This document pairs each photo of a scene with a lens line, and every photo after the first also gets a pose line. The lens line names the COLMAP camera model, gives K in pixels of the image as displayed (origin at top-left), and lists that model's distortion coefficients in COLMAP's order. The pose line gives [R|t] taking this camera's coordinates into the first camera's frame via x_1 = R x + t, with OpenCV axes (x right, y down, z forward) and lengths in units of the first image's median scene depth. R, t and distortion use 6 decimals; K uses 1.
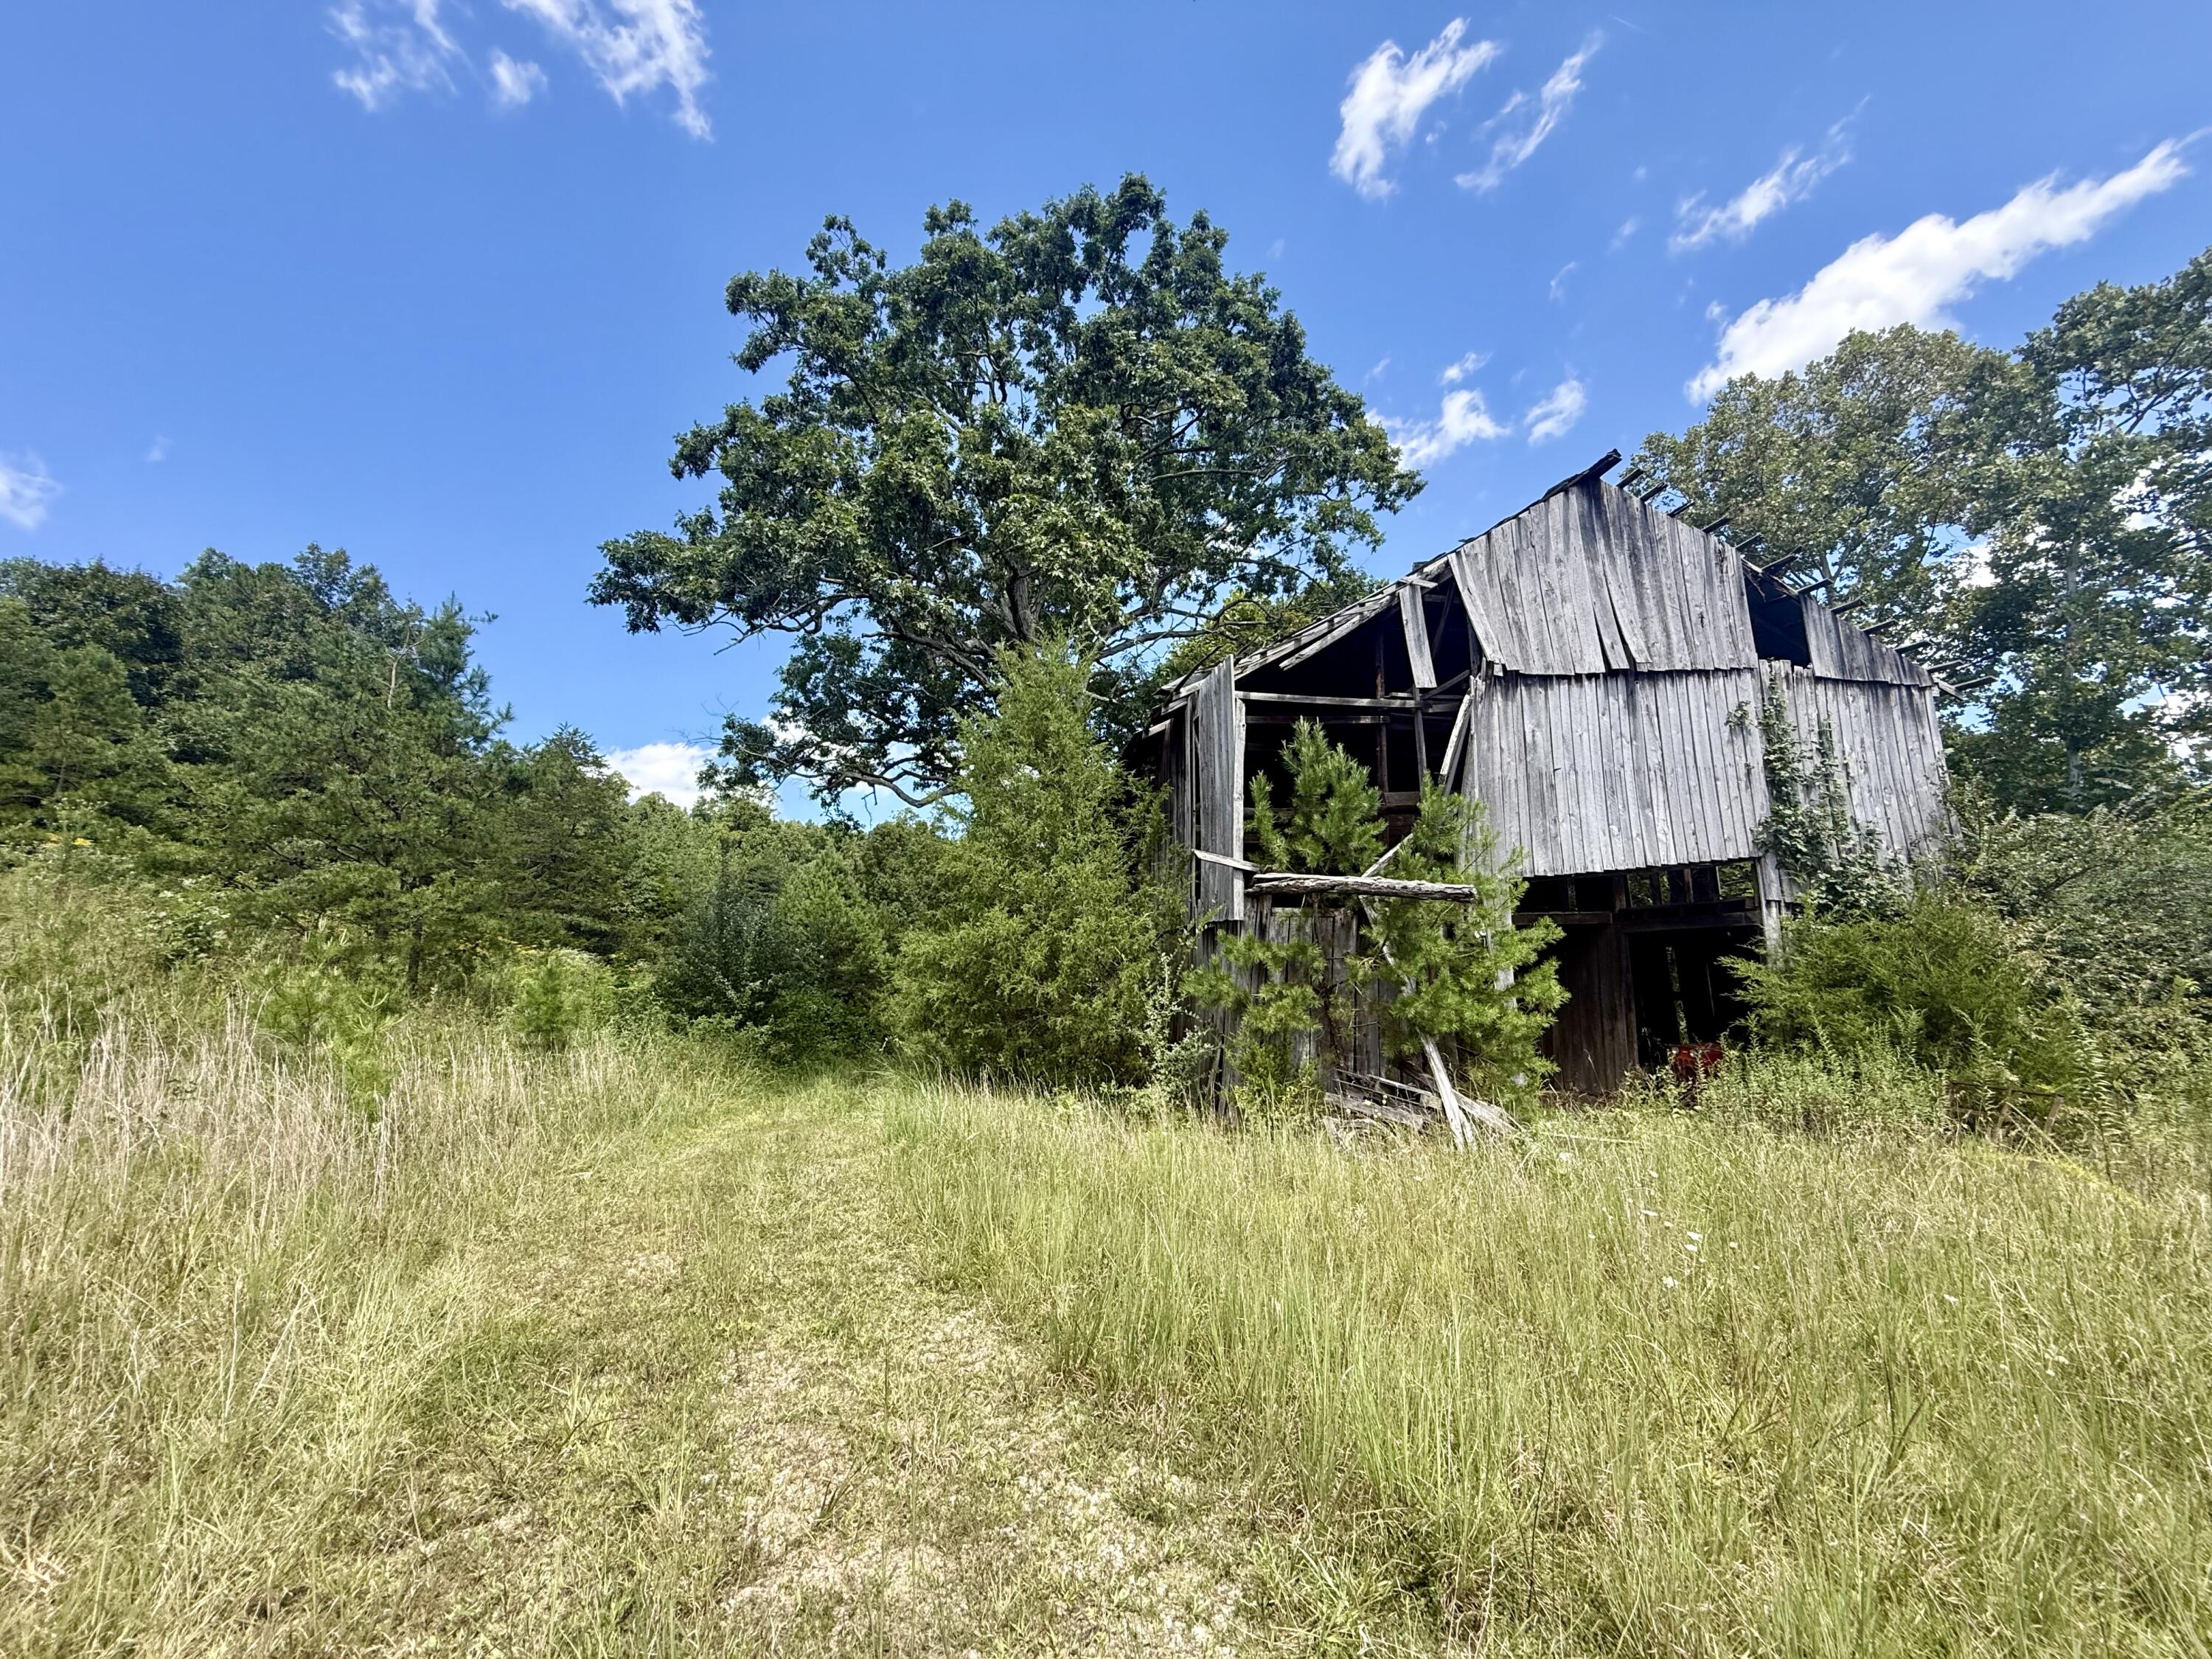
lens RADIAL K [[883.6, 0, 1105.9], [0, 883.6, 800.8], [0, 0, 1]] dist [-0.006466, -0.000272]
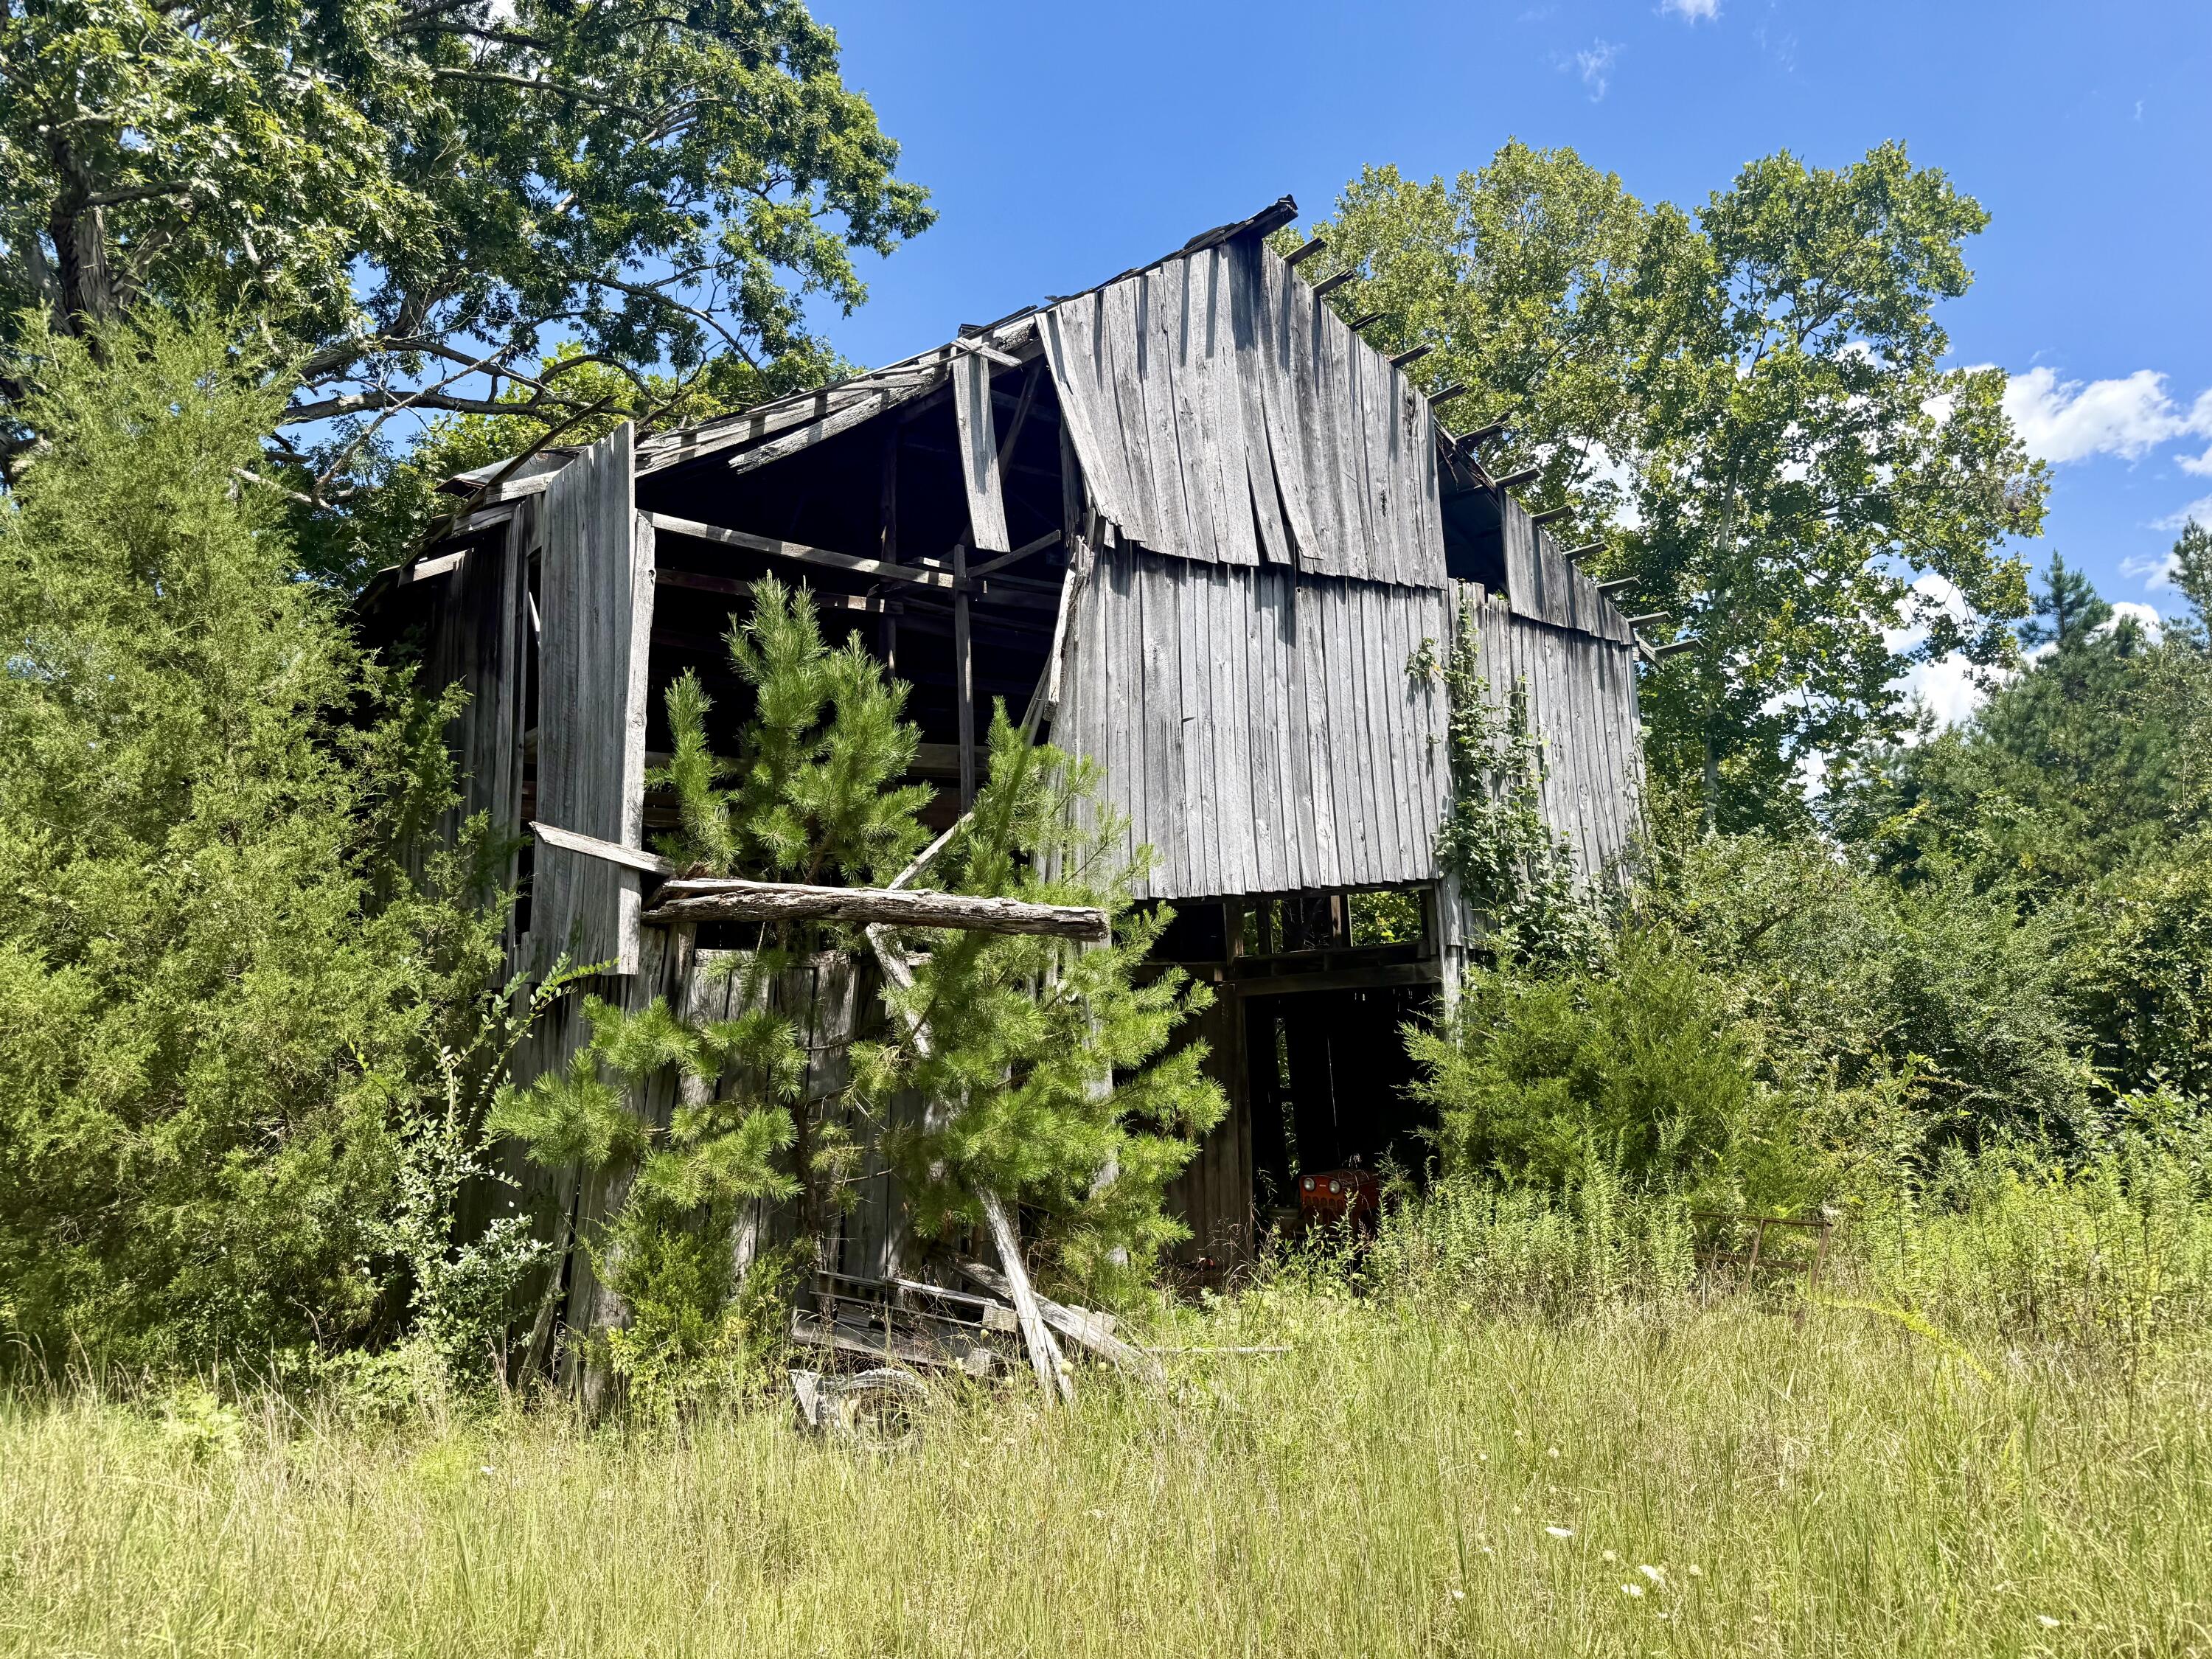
lens RADIAL K [[1549.1, 0, 1106.0], [0, 1549.1, 817.7], [0, 0, 1]] dist [0.098257, -0.151169]
pose [[0.875910, 0.048966, 0.479984, -0.026005], [-0.063957, 0.997841, 0.014917, 0.017122], [-0.478217, -0.043764, 0.877150, 0.111727]]
